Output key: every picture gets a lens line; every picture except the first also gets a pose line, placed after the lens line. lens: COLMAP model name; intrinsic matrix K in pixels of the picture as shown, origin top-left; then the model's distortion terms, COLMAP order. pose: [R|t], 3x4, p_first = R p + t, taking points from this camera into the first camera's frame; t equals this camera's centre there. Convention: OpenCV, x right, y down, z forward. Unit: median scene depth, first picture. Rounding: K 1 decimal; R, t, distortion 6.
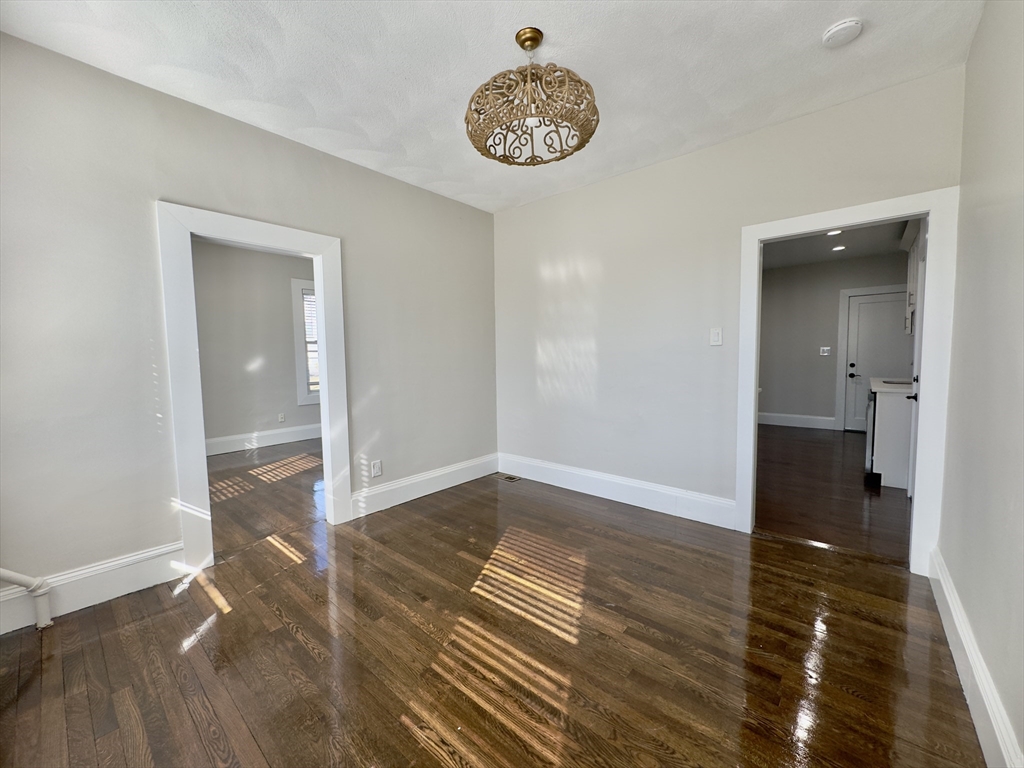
lens RADIAL K [[406.0, 0, 512.9], [0, 406.0, 383.2], [0, 0, 1]] dist [-0.003768, 0.000249]
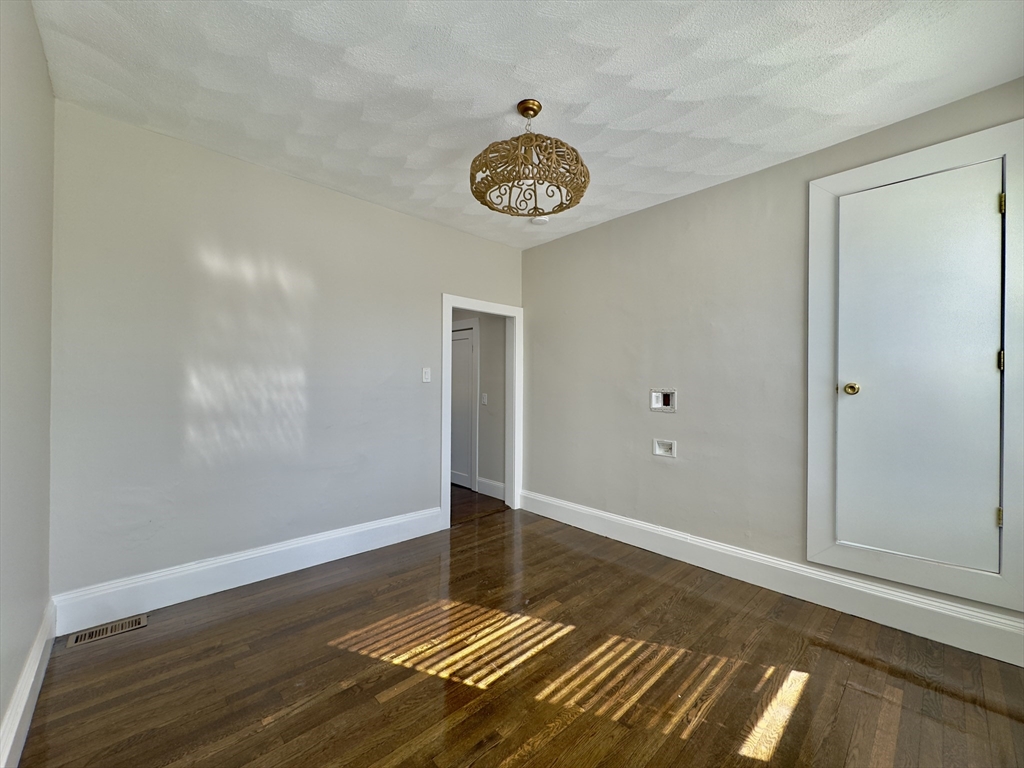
lens RADIAL K [[406.0, 0, 510.3], [0, 406.0, 382.7], [0, 0, 1]] dist [-0.003768, 0.000249]
pose [[0.108307, 0.018308, 0.993949, -0.884387], [0.060528, 0.997854, -0.024976, -0.061628], [-0.992273, 0.062867, 0.106966, 0.816094]]
